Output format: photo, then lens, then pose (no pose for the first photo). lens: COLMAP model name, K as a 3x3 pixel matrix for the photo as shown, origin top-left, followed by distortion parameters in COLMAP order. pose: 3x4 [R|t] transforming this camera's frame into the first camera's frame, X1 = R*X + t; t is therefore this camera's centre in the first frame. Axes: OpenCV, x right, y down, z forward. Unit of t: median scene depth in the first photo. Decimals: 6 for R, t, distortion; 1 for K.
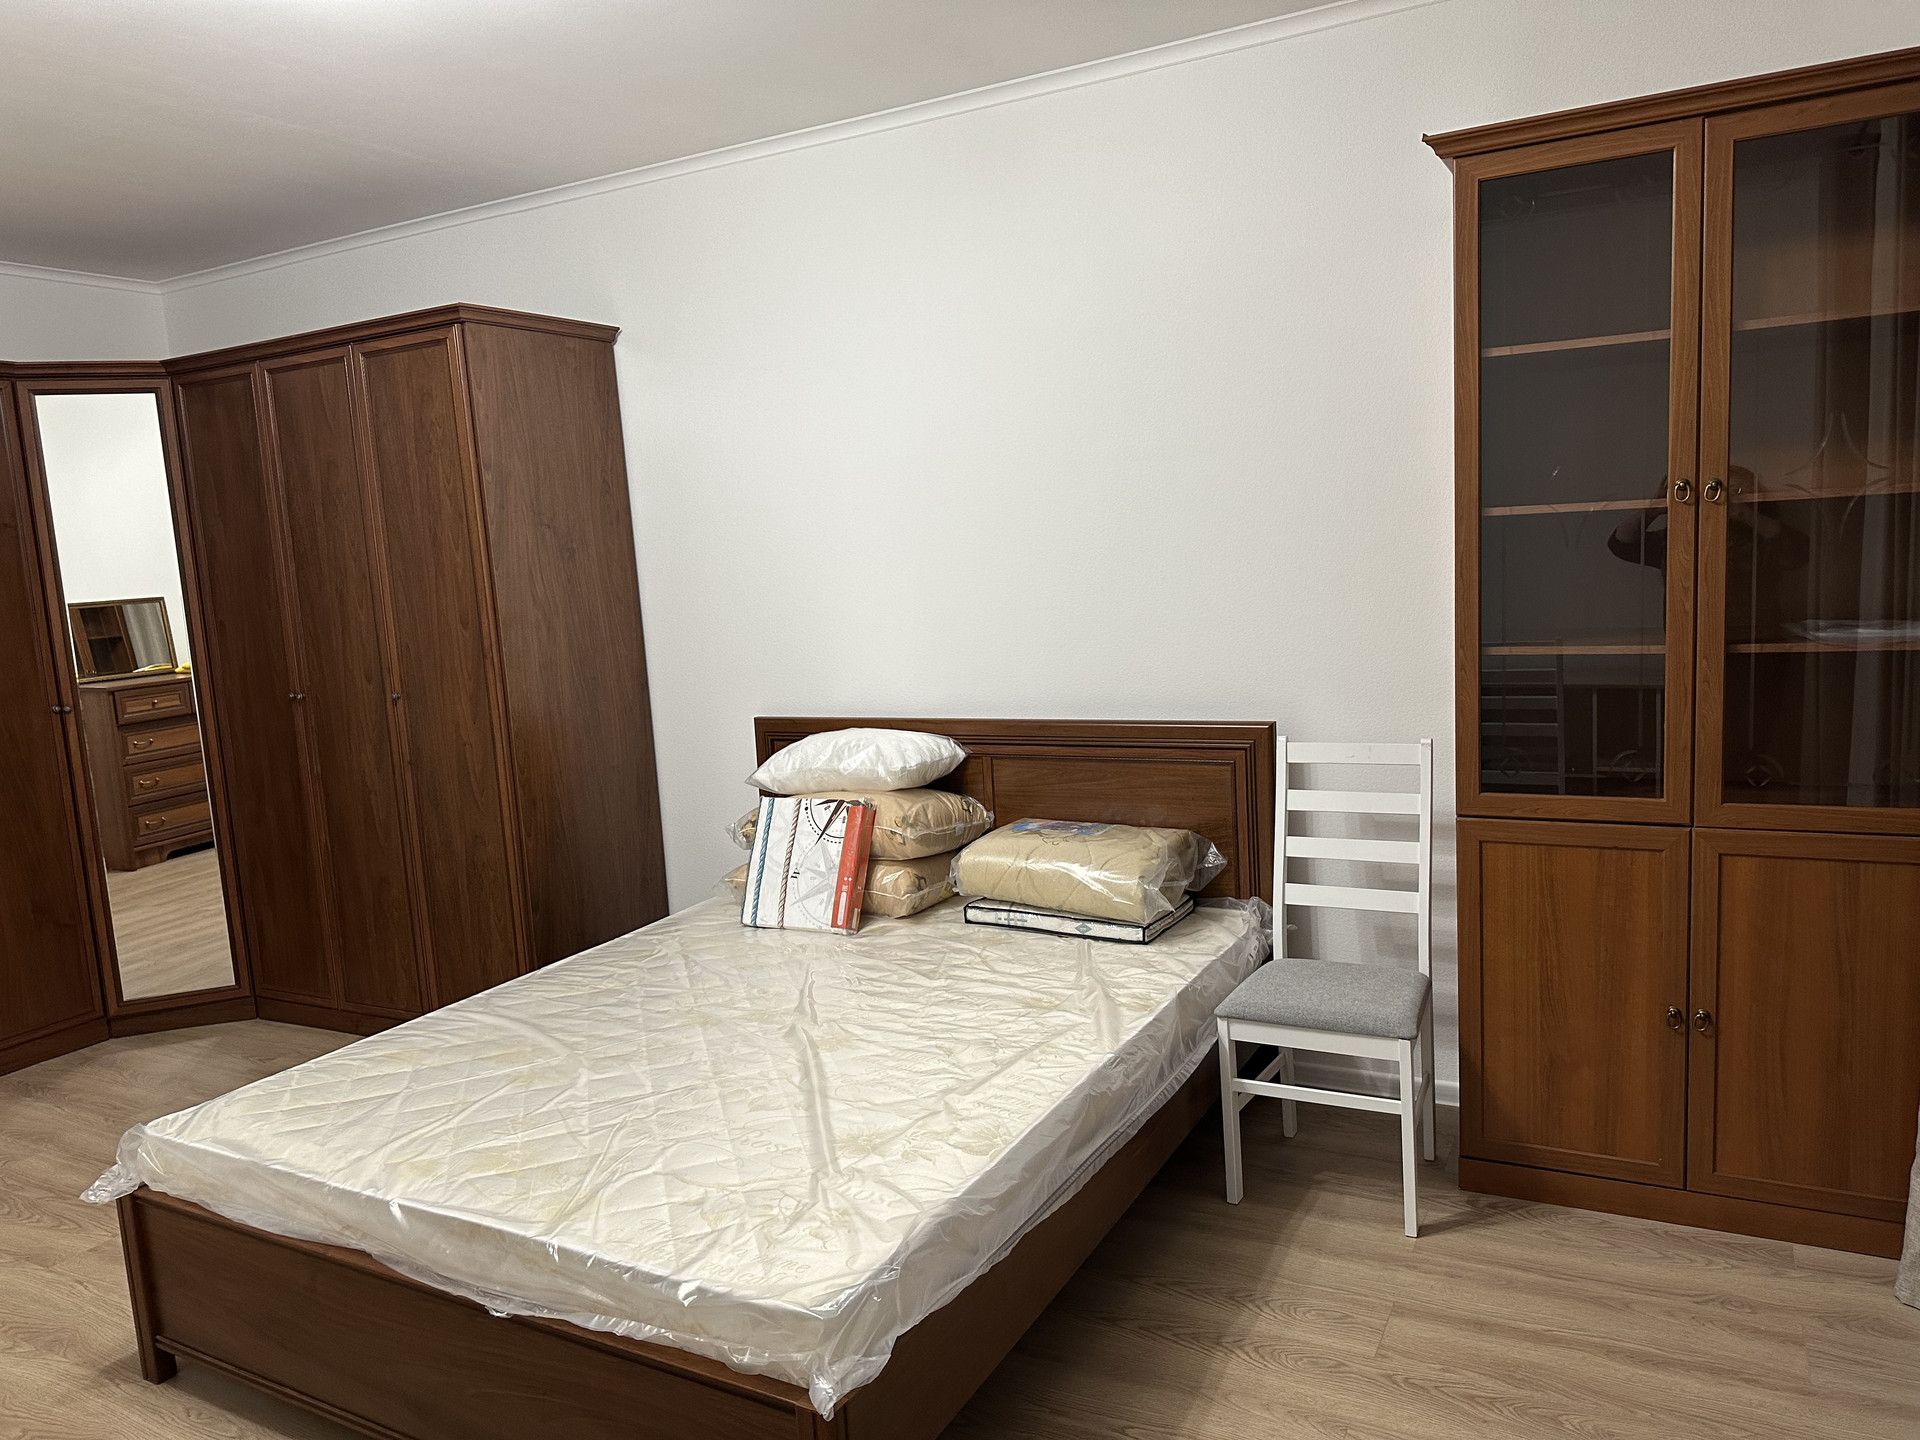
lens RADIAL K [[1366.6, 0, 984.4], [0, 1366.6, 734.3], [0, 0, 1]] dist [0.025180, -0.029224]
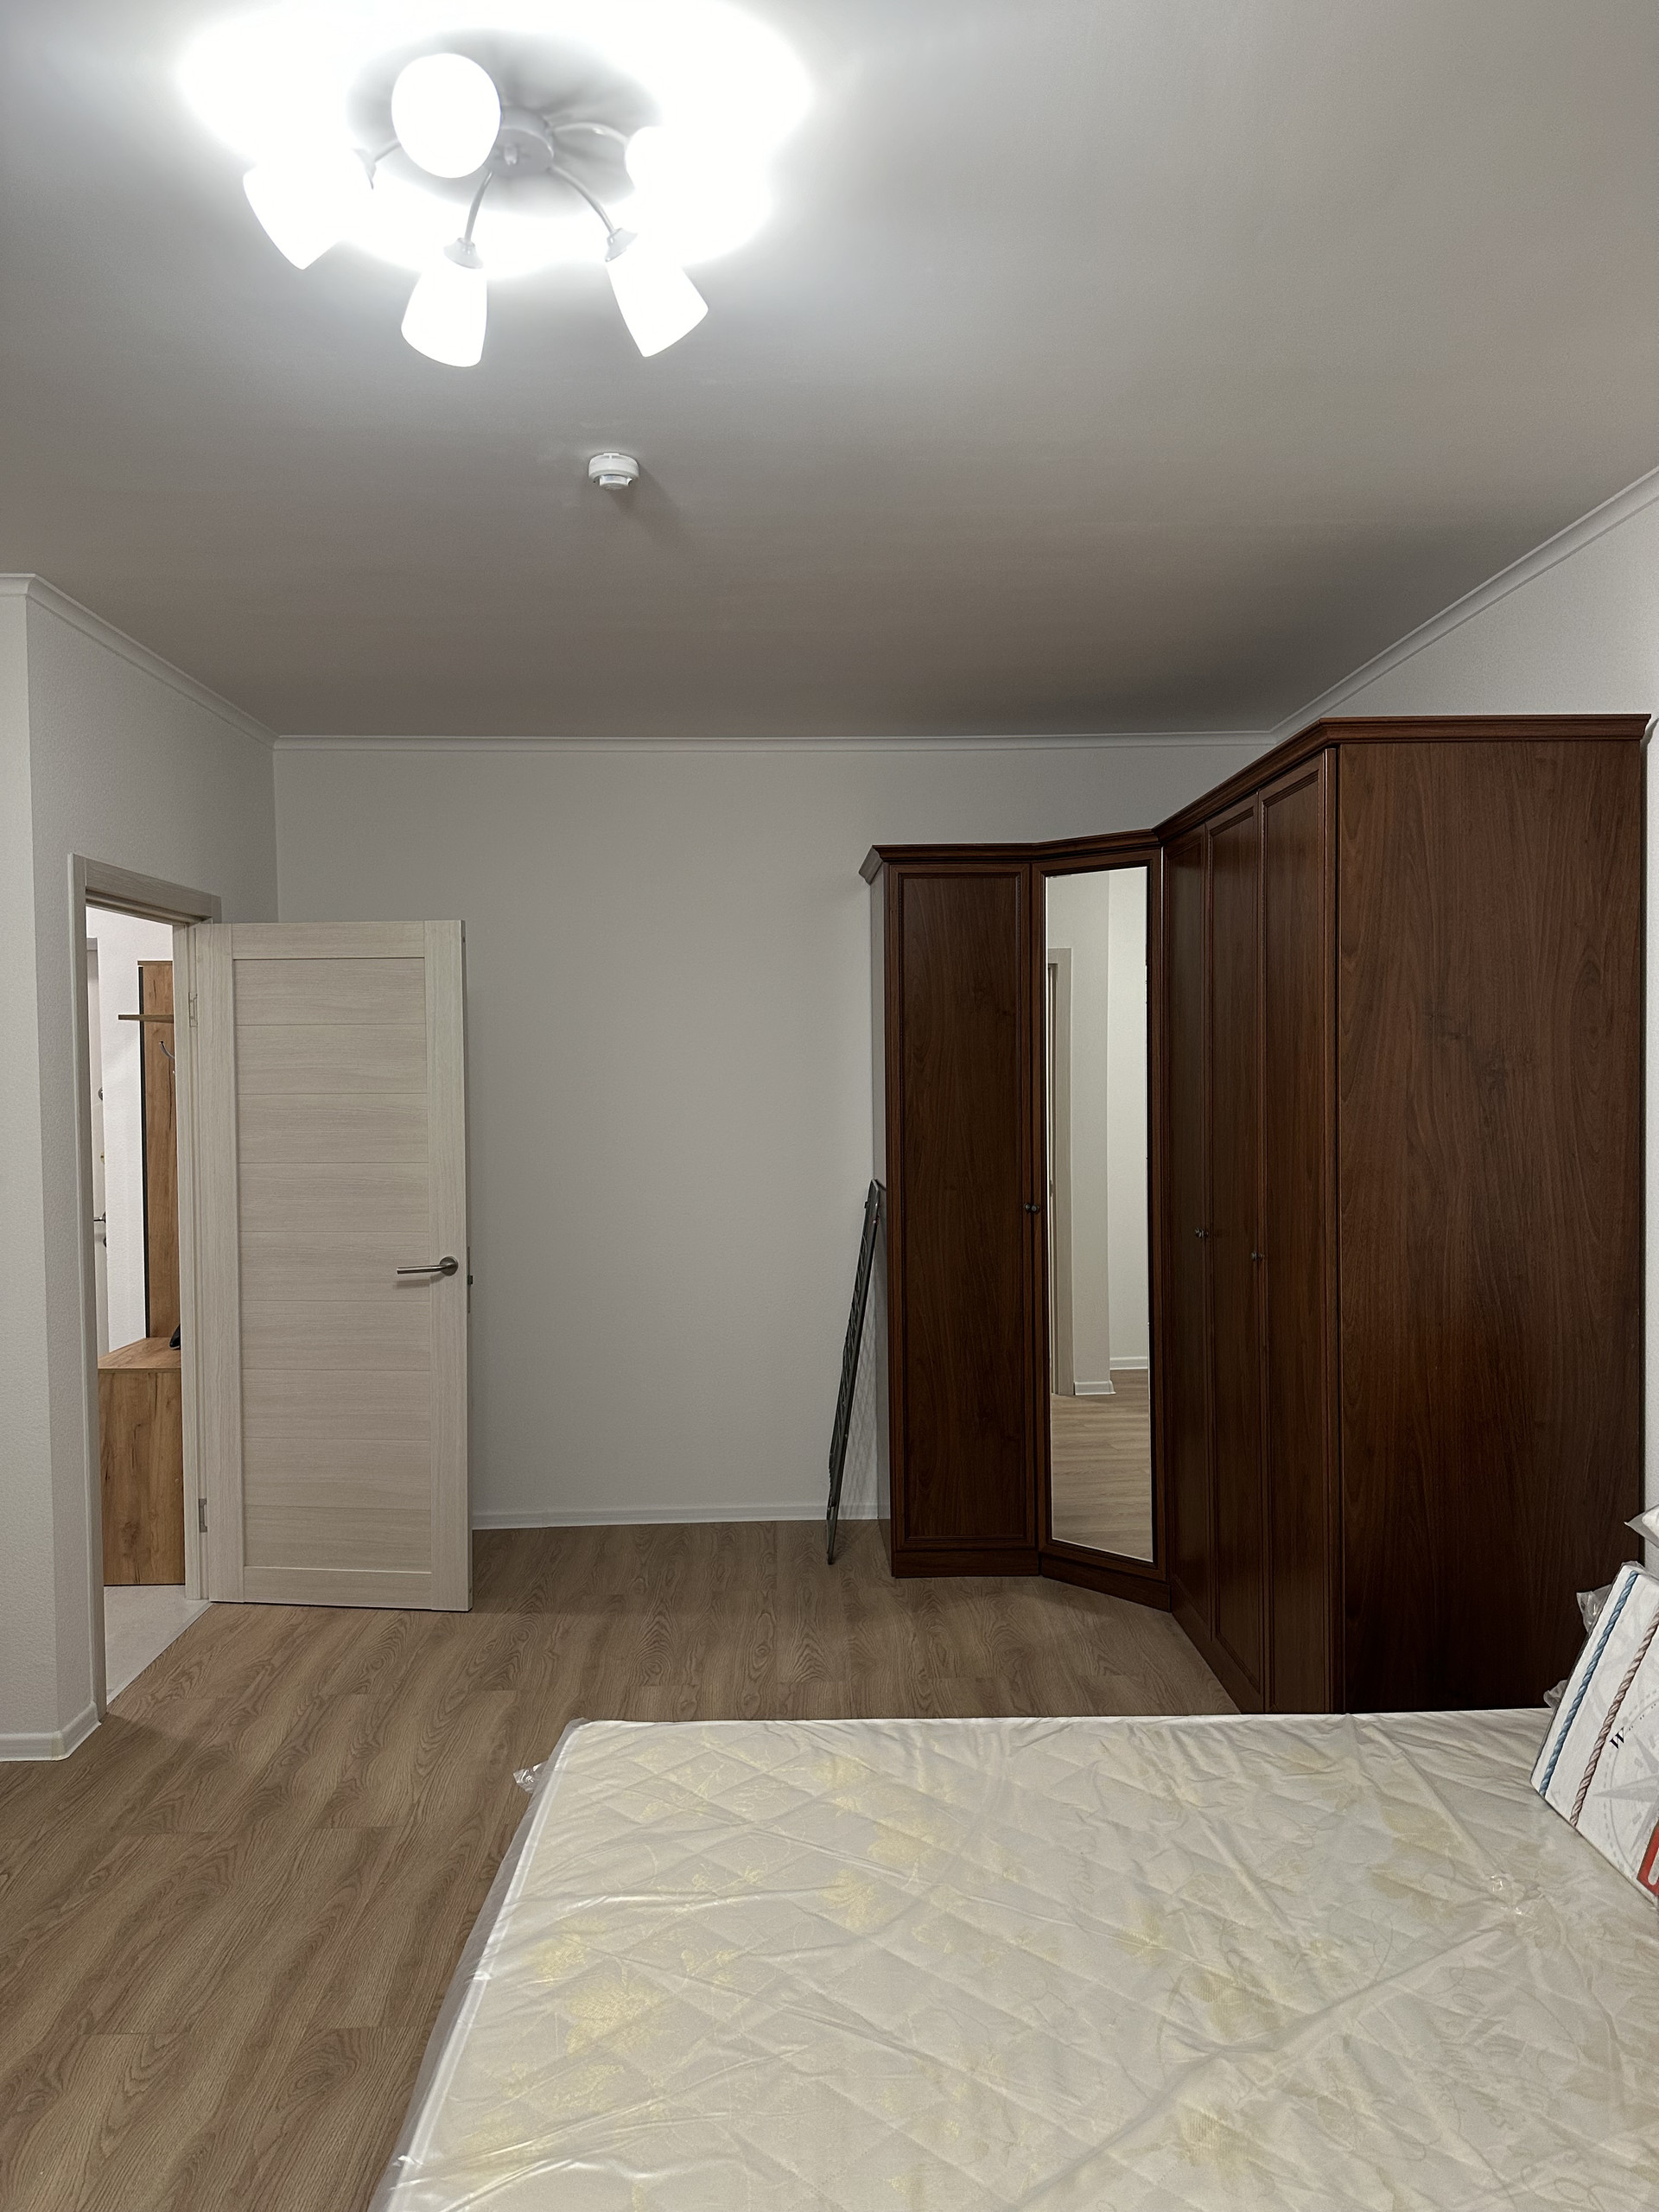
lens RADIAL K [[1551.8, 0, 807.2], [0, 1551.8, 1118.6], [0, 0, 1]] dist [0.169644, -0.238224]
pose [[0.483525, 0.085519, -0.871143, 0.228761], [-0.141321, 0.989787, 0.018726, -0.101113], [0.863847, 0.114056, 0.490672, 0.444268]]
